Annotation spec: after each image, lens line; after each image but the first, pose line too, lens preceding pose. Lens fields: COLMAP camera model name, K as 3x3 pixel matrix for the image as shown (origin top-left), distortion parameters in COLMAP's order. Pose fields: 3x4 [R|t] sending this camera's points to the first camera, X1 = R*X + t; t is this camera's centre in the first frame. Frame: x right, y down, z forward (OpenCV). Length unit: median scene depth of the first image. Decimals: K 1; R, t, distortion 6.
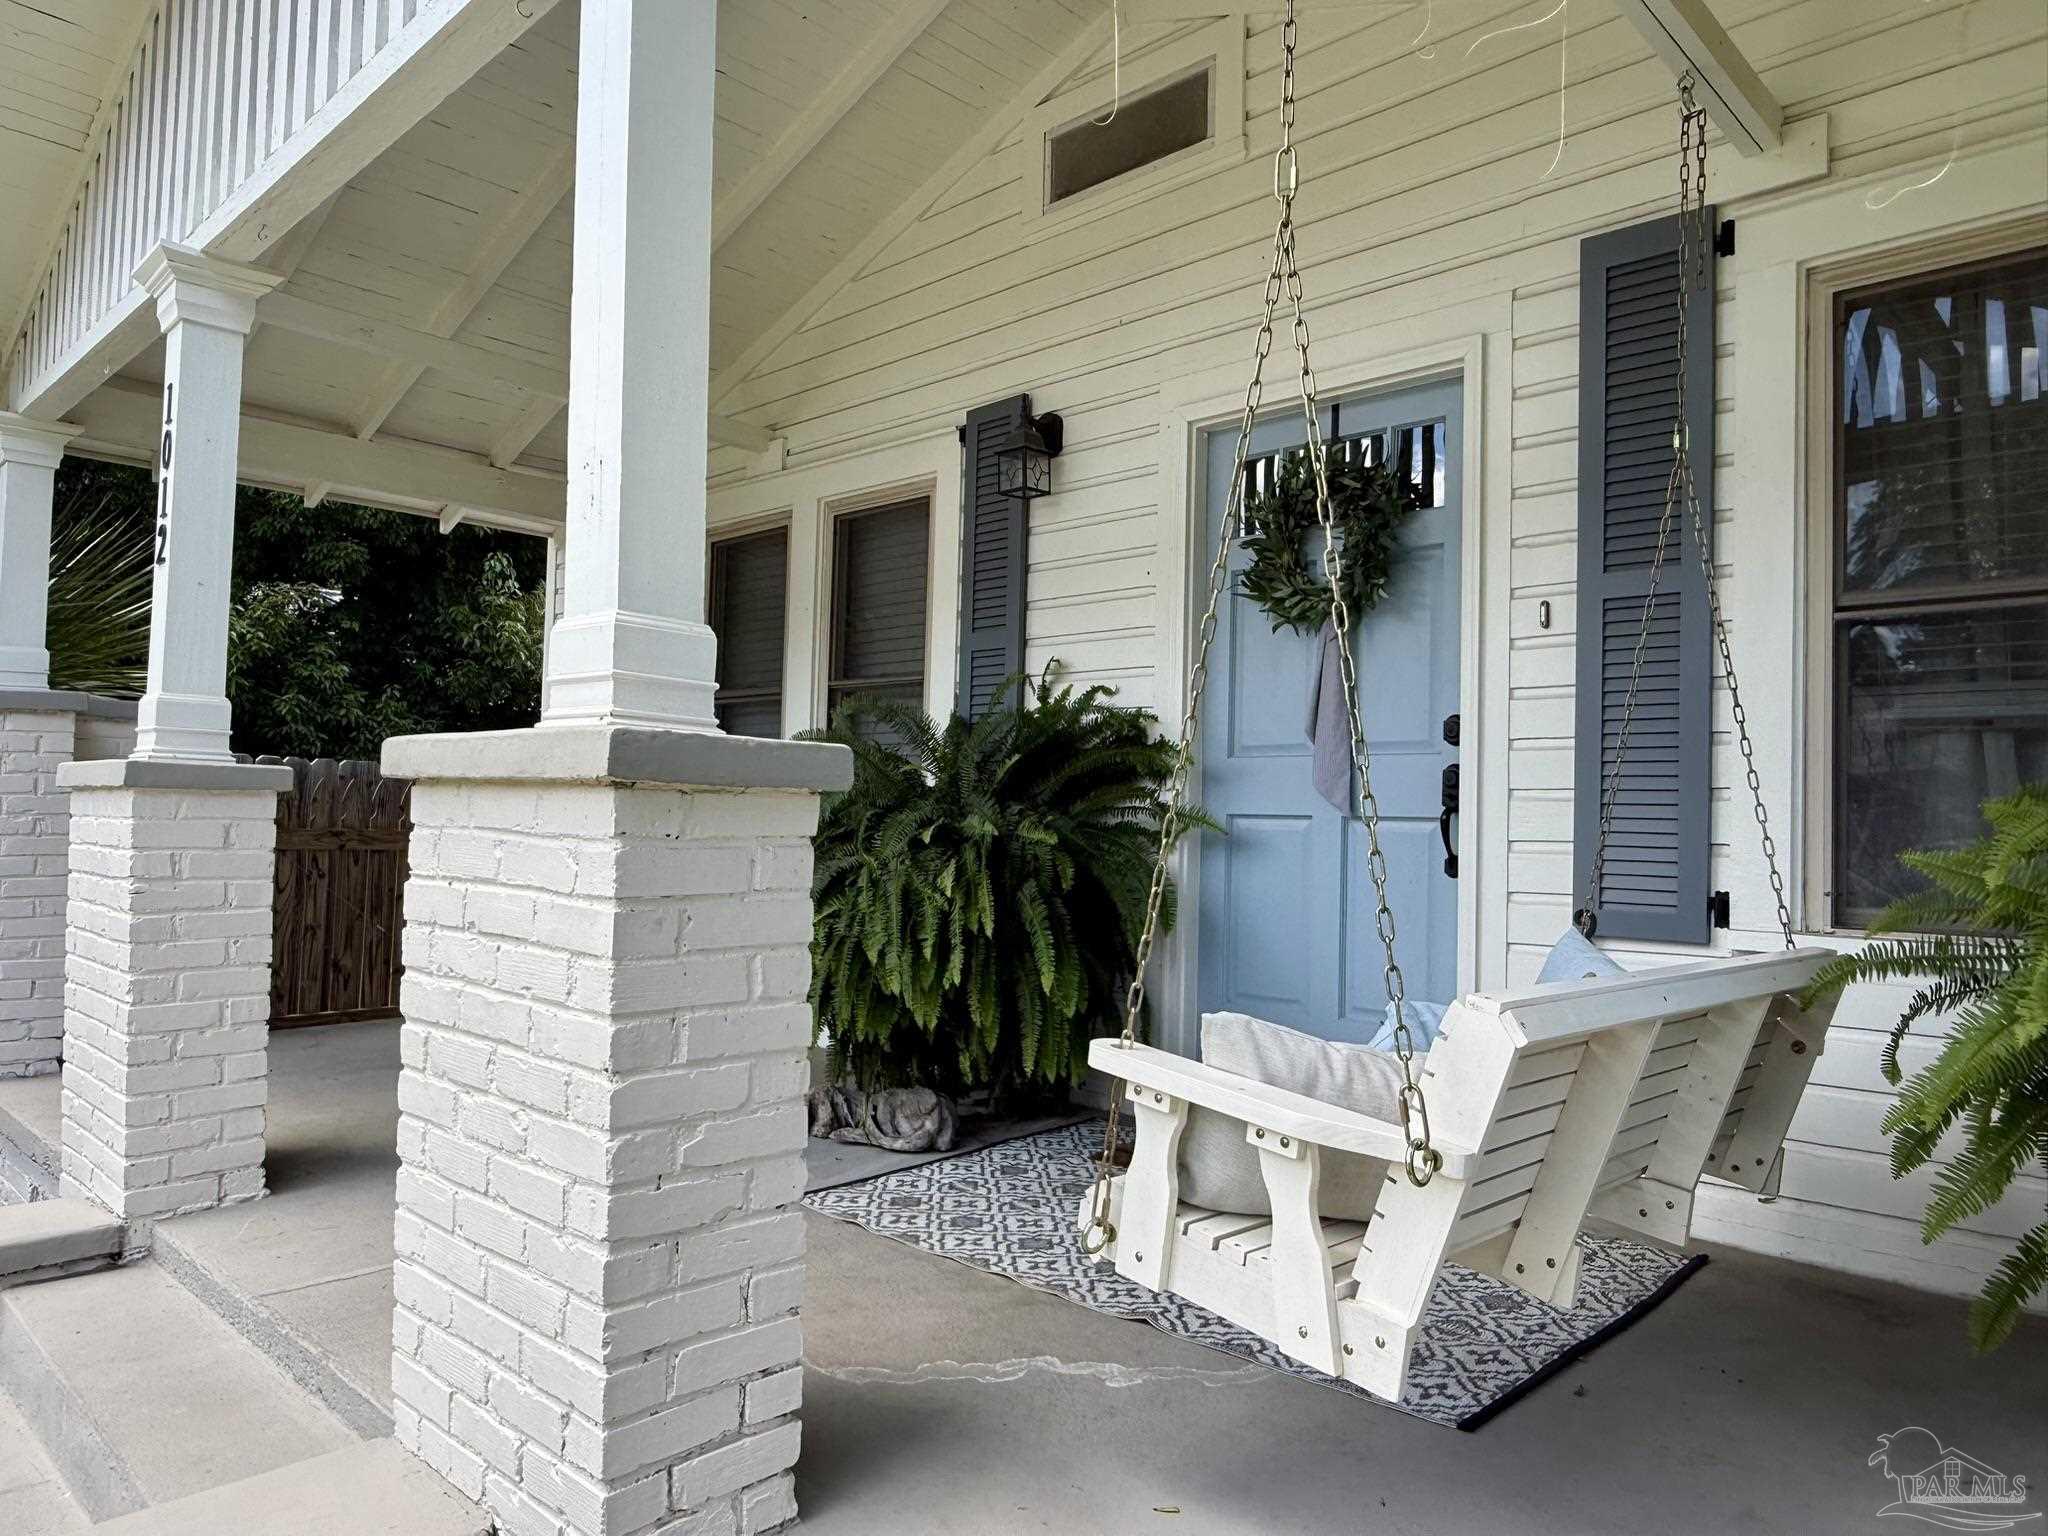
lens RADIAL K [[1379.5, 0, 1025.8], [0, 1379.5, 767.2], [0, 0, 1]] dist [0.004879, -0.001219]
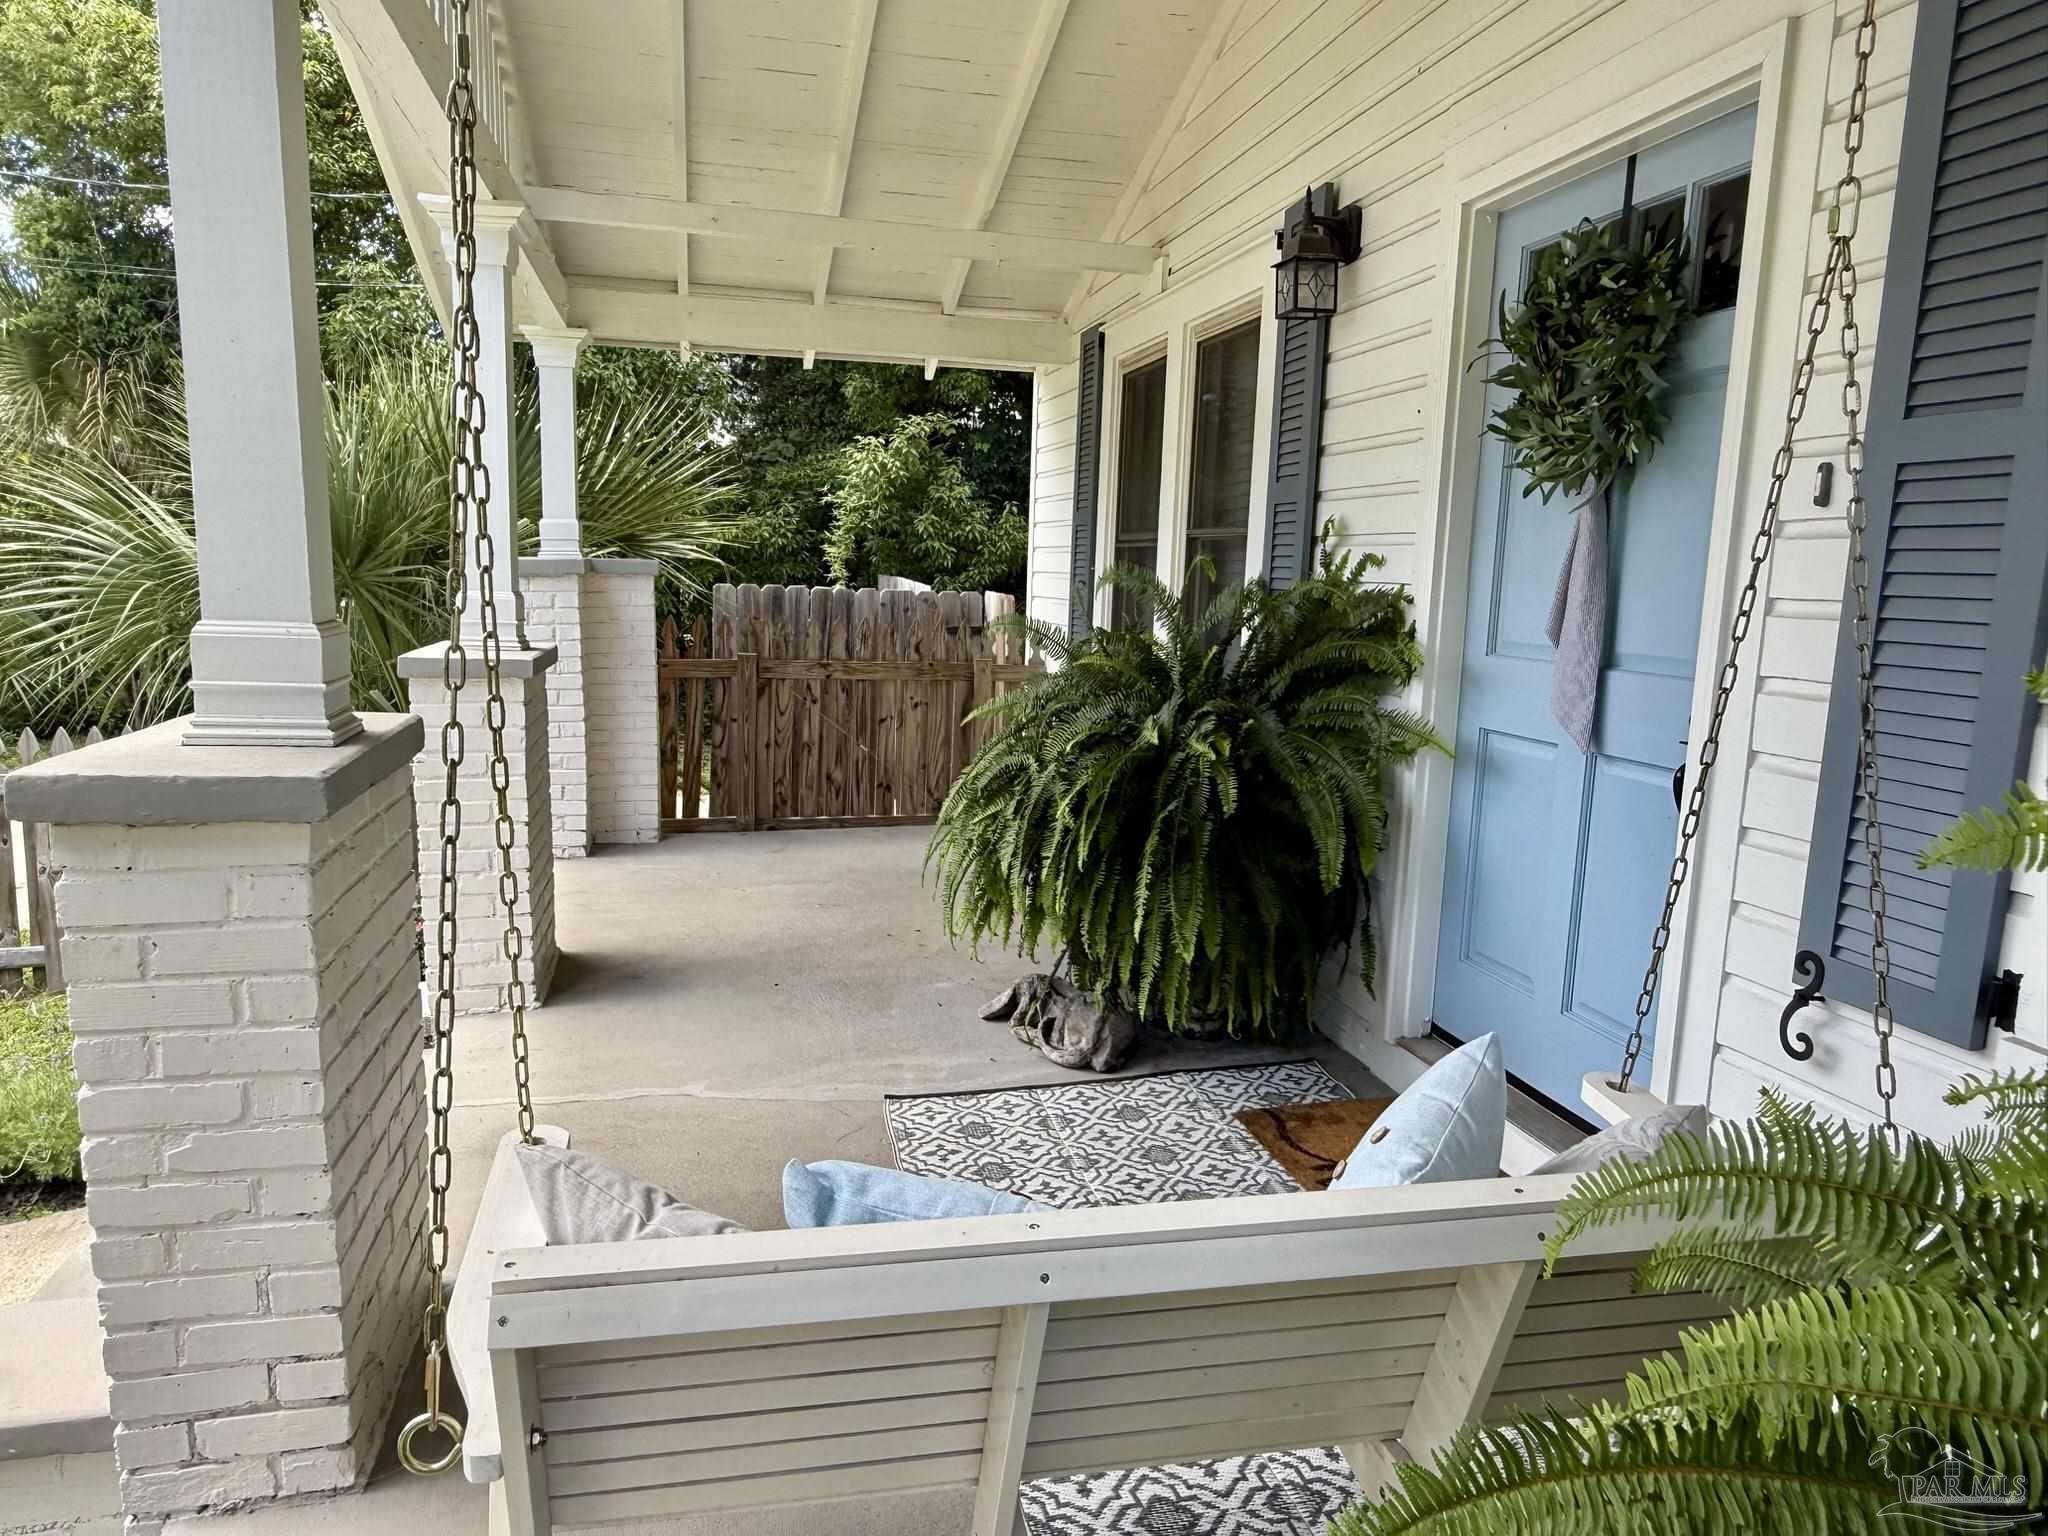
lens RADIAL K [[1337.7, 0, 1019.7], [0, 1337.7, 771.2], [0, 0, 1]] dist [0.005152, -0.001576]
pose [[0.836418, 0.085129, -0.541440, 0.338175], [0.011144, 0.985019, 0.172086, -0.074999], [0.547979, -0.149970, 0.822939, 0.224000]]
